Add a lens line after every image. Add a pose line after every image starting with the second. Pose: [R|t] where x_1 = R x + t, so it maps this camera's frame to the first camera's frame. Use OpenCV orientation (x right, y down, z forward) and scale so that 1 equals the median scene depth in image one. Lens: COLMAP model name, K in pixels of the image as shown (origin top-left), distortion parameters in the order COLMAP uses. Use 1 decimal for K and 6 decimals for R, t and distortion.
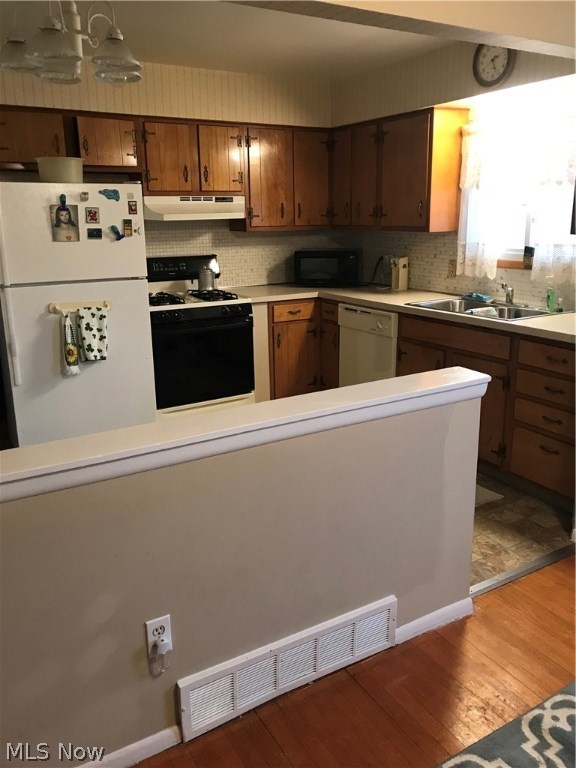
lens RADIAL K [[629.3, 0, 288.0], [0, 629.3, 384.0], [0, 0, 1]] dist [0.012362, -0.002684]
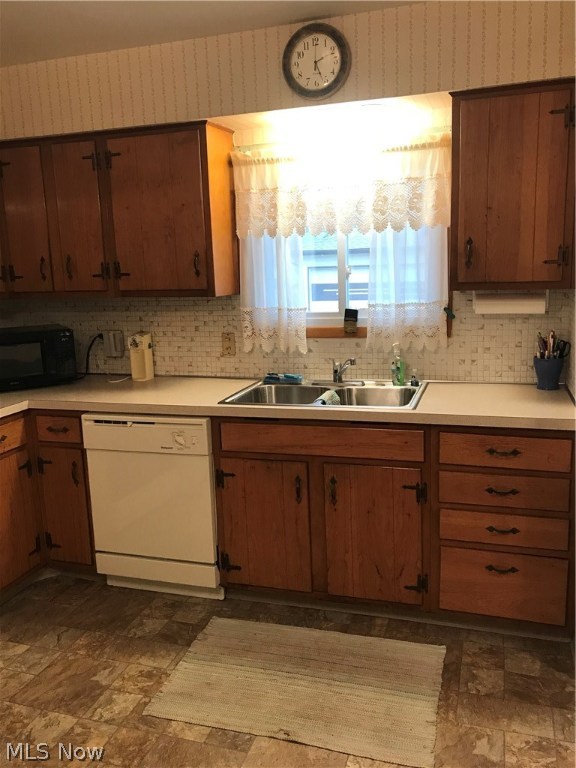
lens RADIAL K [[629.3, 0, 288.0], [0, 629.3, 384.0], [0, 0, 1]] dist [0.012362, -0.002684]
pose [[0.740402, -0.136657, 0.658125, -0.189995], [0.197764, 0.980066, -0.018981, -0.115941], [-0.642412, 0.144207, 0.752669, 0.434202]]
